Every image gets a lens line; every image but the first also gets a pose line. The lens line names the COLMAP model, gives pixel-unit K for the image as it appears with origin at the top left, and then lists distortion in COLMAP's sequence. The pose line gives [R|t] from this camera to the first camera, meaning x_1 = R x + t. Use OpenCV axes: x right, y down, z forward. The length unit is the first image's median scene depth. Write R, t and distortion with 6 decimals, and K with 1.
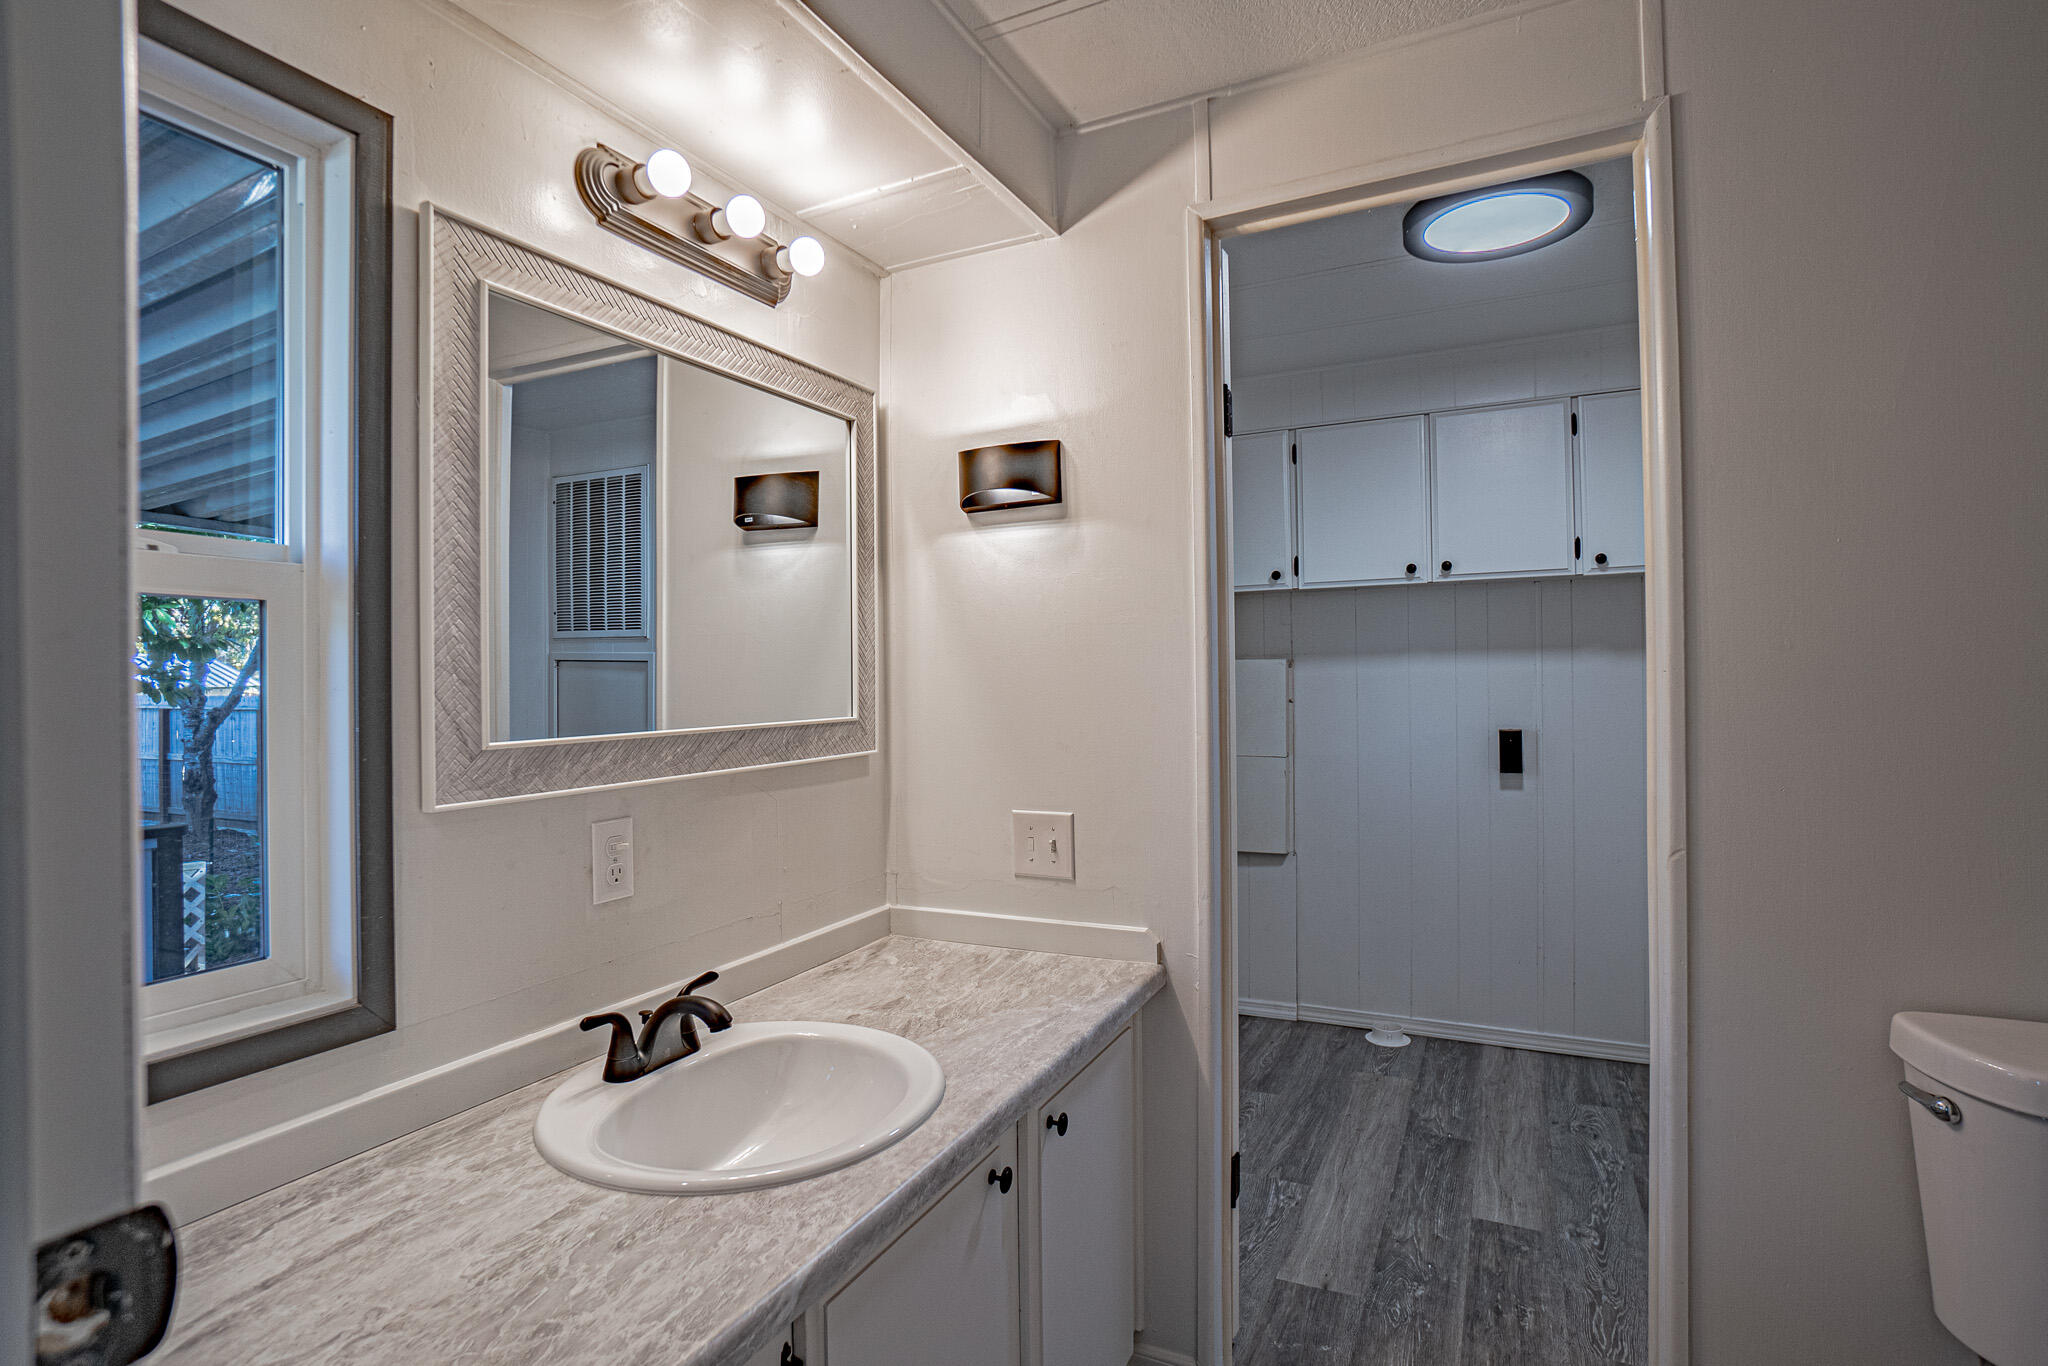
lens RADIAL K [[1007.6, 0, 1008.9], [0, 1007.6, 675.2], [0, 0, 1]] dist [-0.017425, 0.001585]
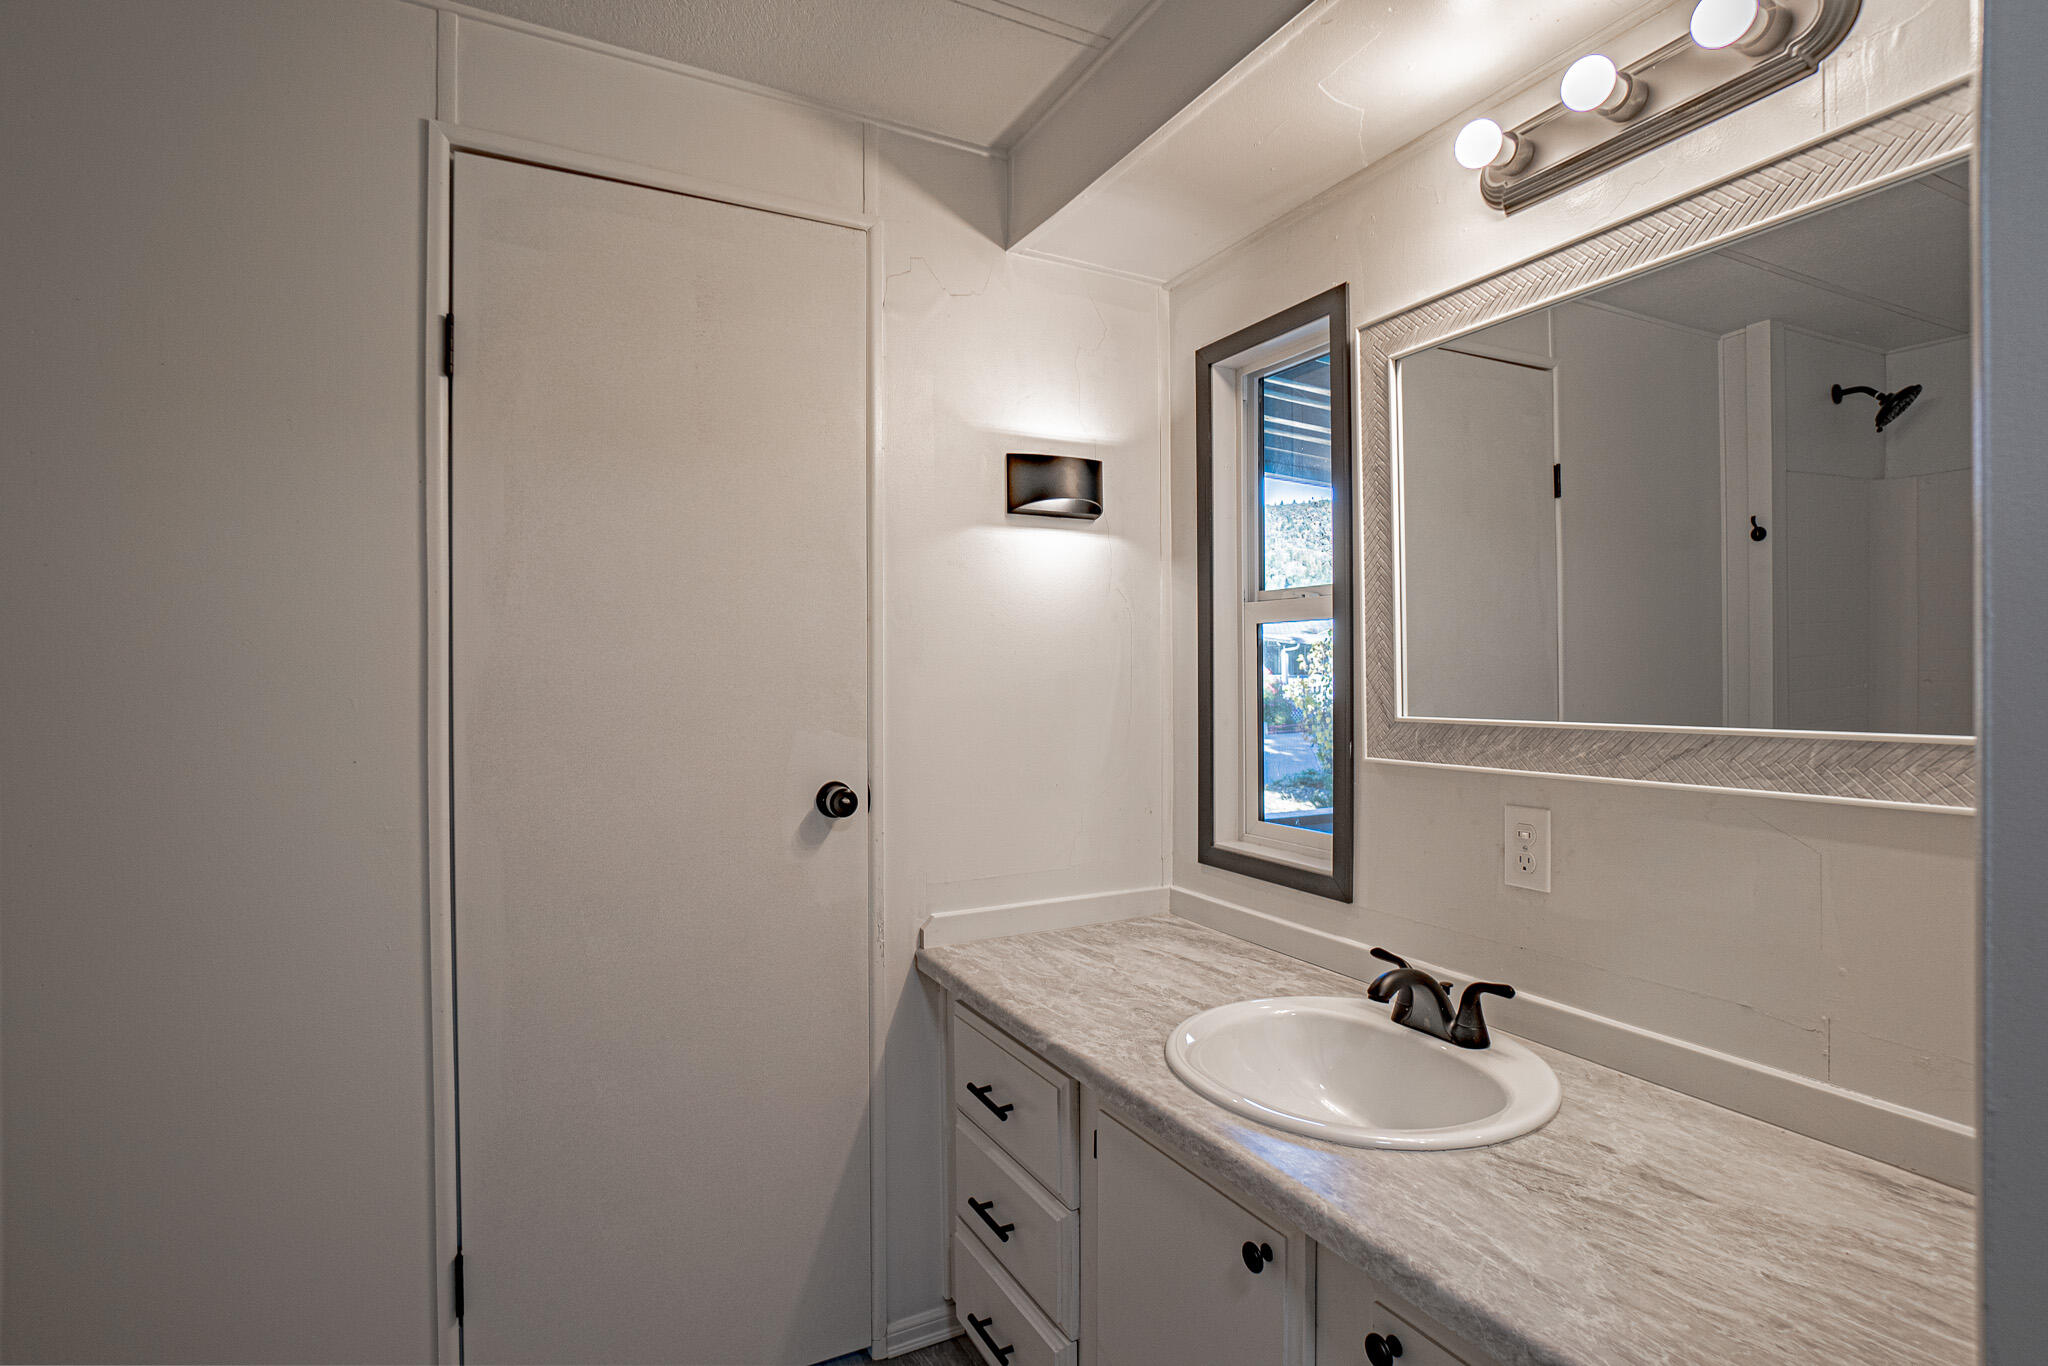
lens RADIAL K [[1007.6, 0, 1015.4], [0, 1007.6, 683.1], [0, 0, 1]] dist [-0.017425, 0.001585]
pose [[-0.579305, 0.018359, -0.814904, 0.763501], [0.011514, 0.999831, 0.014340, 0.001949], [0.815030, -0.001076, -0.579418, 1.272317]]
